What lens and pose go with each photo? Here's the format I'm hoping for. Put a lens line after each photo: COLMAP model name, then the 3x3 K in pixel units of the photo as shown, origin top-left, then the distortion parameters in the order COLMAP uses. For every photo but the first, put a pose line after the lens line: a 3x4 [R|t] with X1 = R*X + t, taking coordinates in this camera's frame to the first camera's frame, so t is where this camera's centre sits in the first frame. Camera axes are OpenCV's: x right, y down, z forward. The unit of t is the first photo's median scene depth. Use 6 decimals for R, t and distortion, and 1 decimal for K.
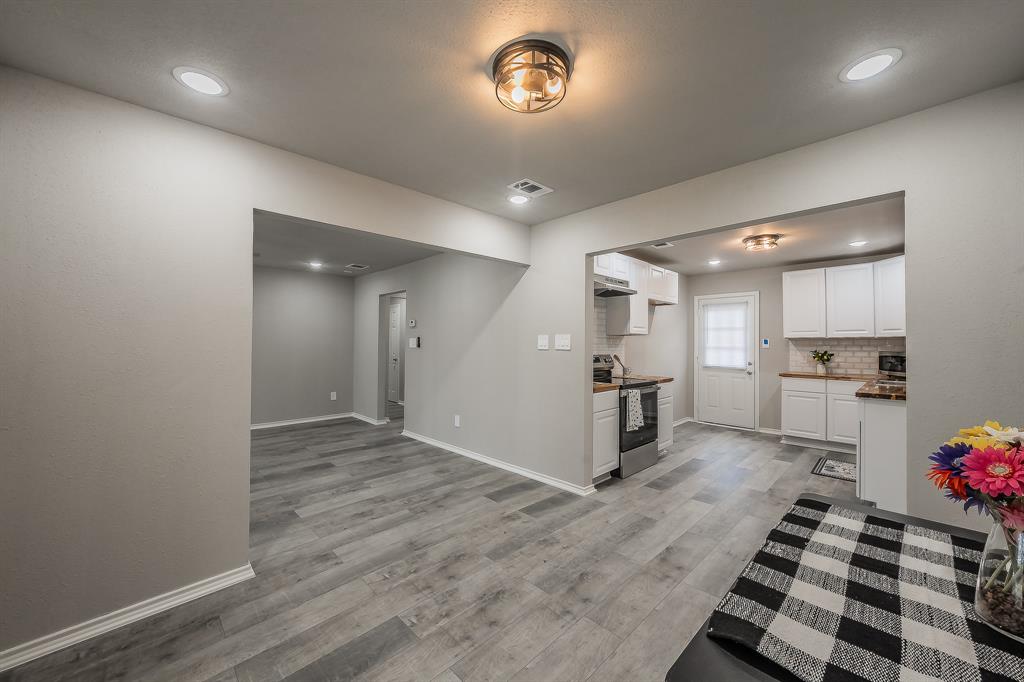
lens RADIAL K [[379.1, 0, 511.4], [0, 379.1, 337.7], [0, 0, 1]] dist [-0.002152, -0.000074]
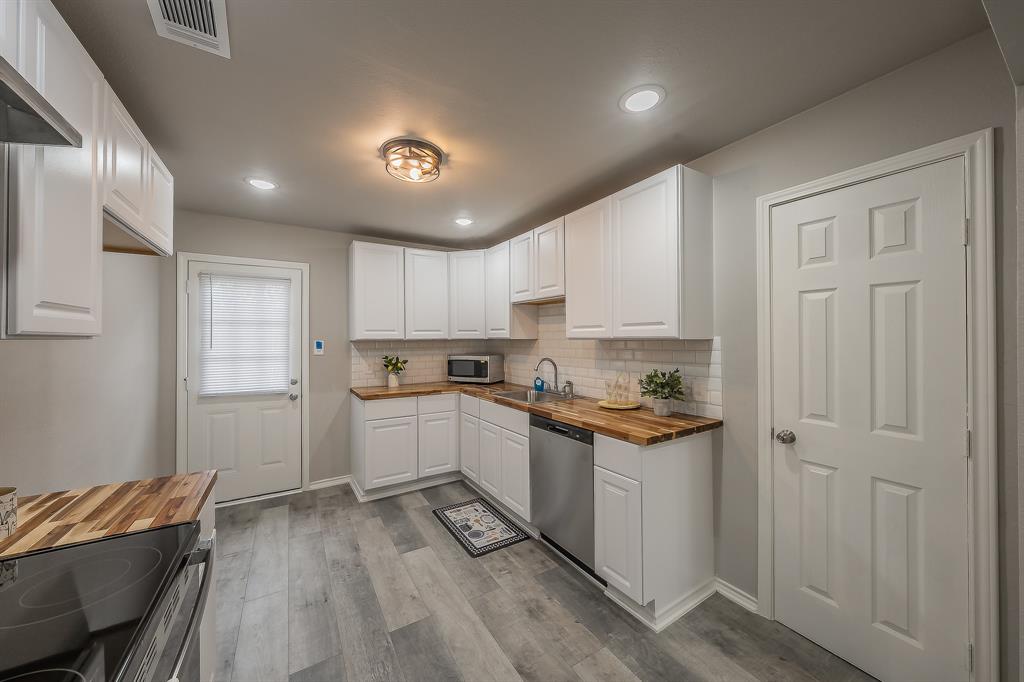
lens RADIAL K [[369.1, 0, 512.2], [0, 369.1, 335.3], [0, 0, 1]] dist [-0.001704, -0.000283]
pose [[0.224777, 0.000130, 0.974410, 0.235075], [-0.011223, 0.999934, 0.002456, -0.018525], [-0.974346, -0.011488, 0.224764, 0.915842]]
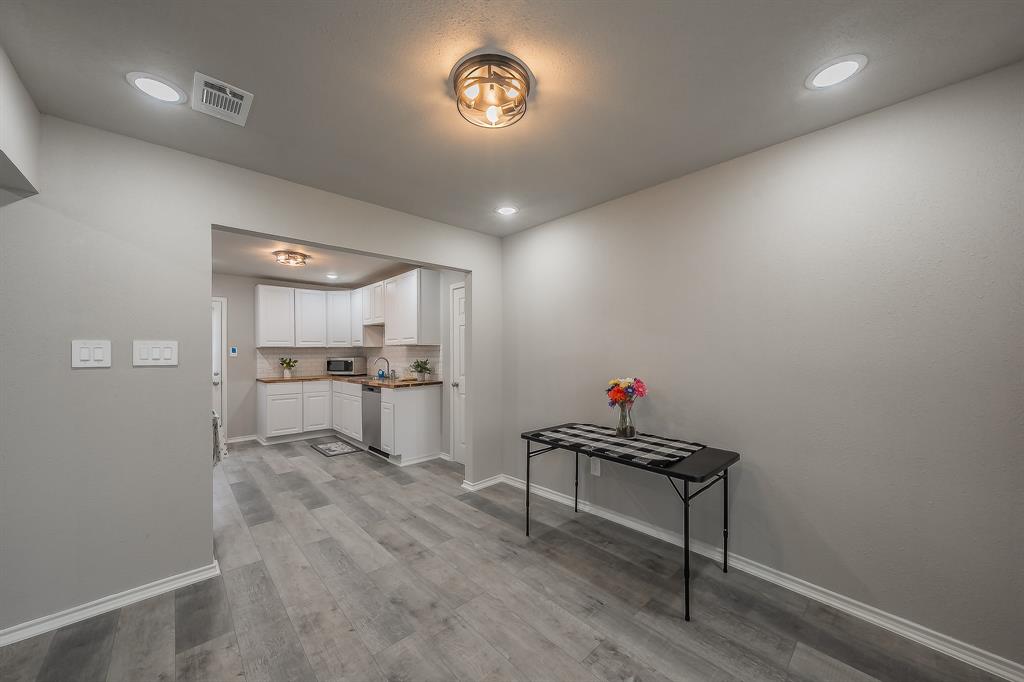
lens RADIAL K [[365.0, 0, 508.2], [0, 365.0, 352.6], [0, 0, 1]] dist [-0.000493, -0.000128]
pose [[0.030761, -0.008178, 0.999493, -0.433345], [-0.013543, 0.999871, 0.008597, -0.001879], [-0.999435, -0.013801, 0.030646, 0.430700]]
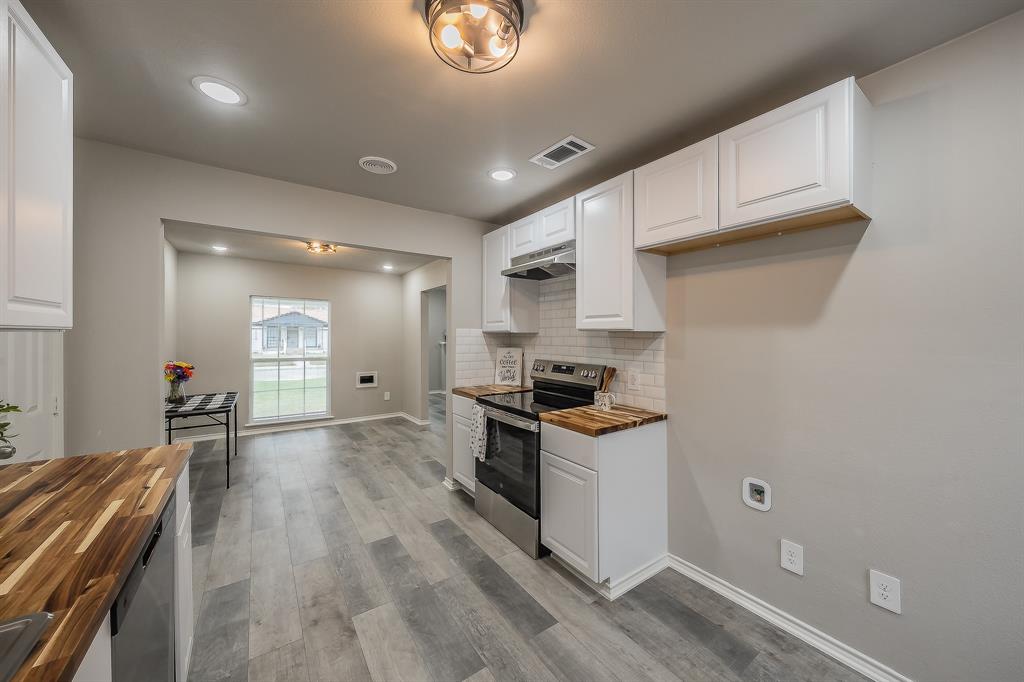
lens RADIAL K [[369.1, 0, 512.2], [0, 369.1, 335.3], [0, 0, 1]] dist [-0.001704, -0.000283]
pose [[-0.166803, -0.002190, -0.985988, 1.153506], [0.015375, 0.999870, -0.004822, -0.002374], [0.985870, -0.015964, -0.166748, 1.313473]]
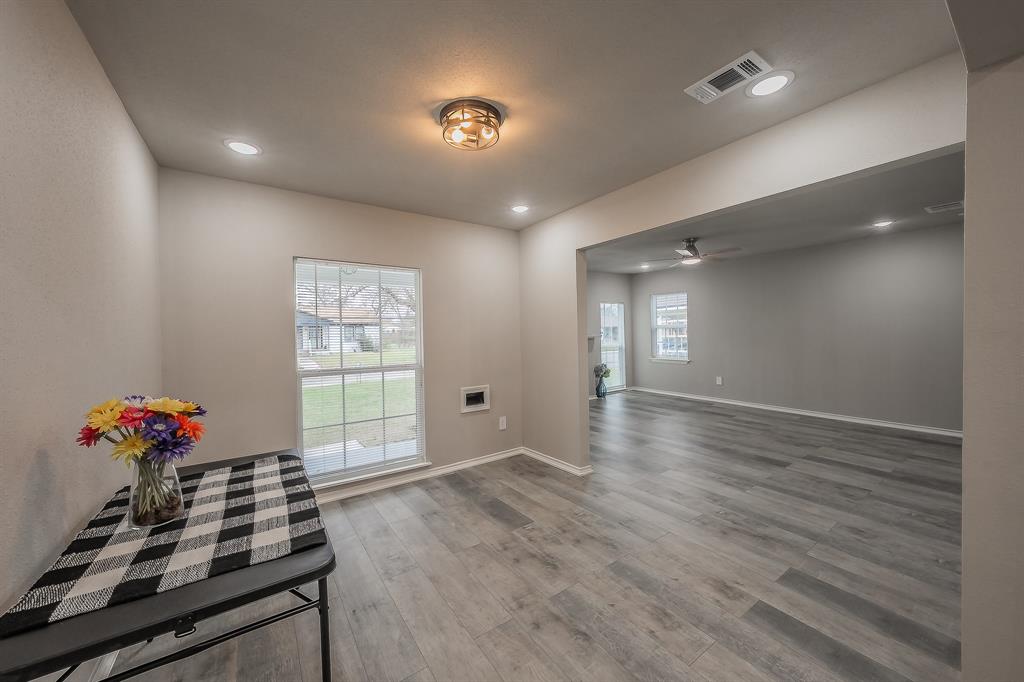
lens RADIAL K [[374.2, 0, 510.2], [0, 374.2, 337.3], [0, 0, 1]] dist [-0.000496, -0.000023]
pose [[-0.169048, 0.015547, -0.985485, 0.590039], [0.036412, 0.999292, 0.009519, 0.003113], [0.984935, -0.034275, -0.169494, 0.616712]]
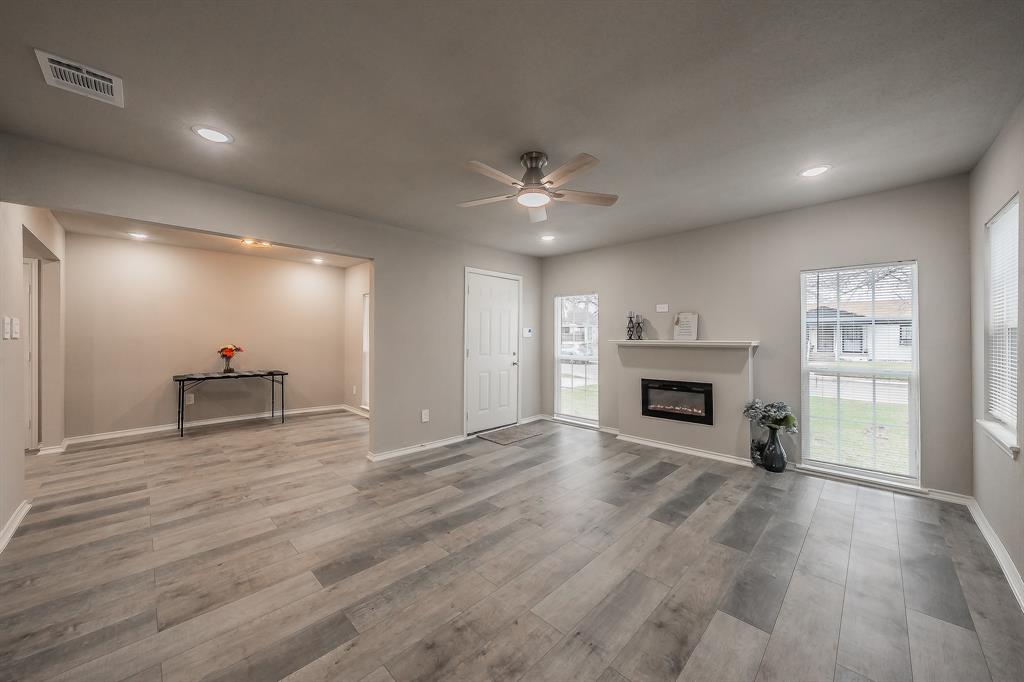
lens RADIAL K [[369.1, 0, 512.2], [0, 369.1, 335.3], [0, 0, 1]] dist [-0.001704, -0.000283]
pose [[-0.999856, -0.006311, -0.015768, -0.850583], [-0.005998, 0.999785, -0.019869, 0.034217], [0.015890, -0.019771, -0.999678, 1.771206]]
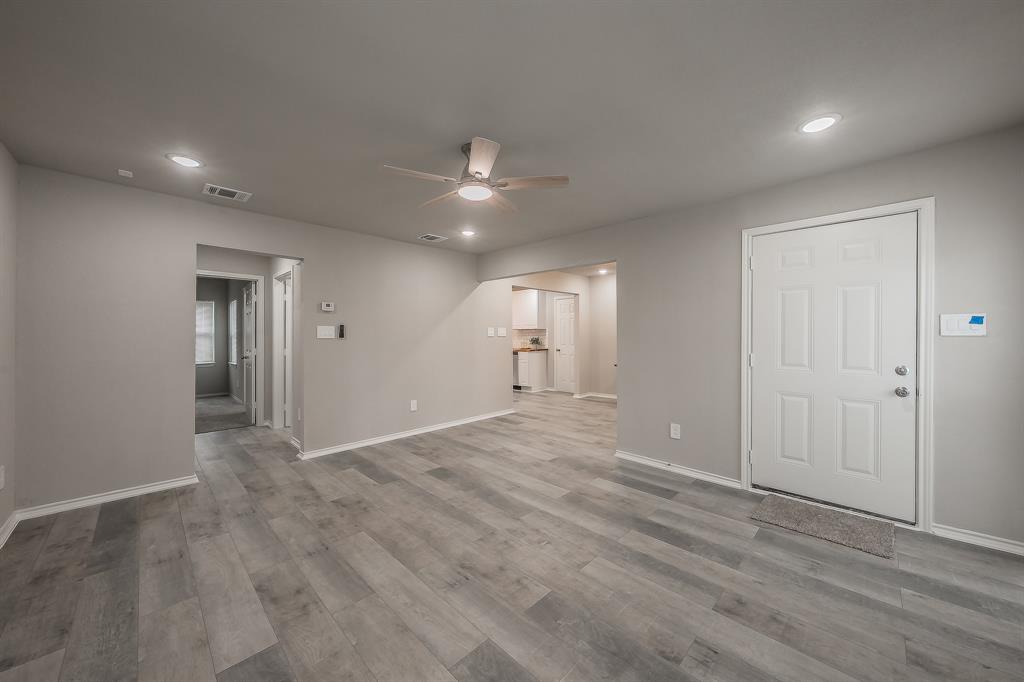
lens RADIAL K [[369.1, 0, 512.2], [0, 369.1, 335.3], [0, 0, 1]] dist [-0.001704, -0.000283]
pose [[-0.014370, -0.005524, 0.999881, -1.591593], [-0.013564, 0.999894, 0.005329, 0.016858], [-0.999805, -0.013486, -0.014443, 0.993323]]
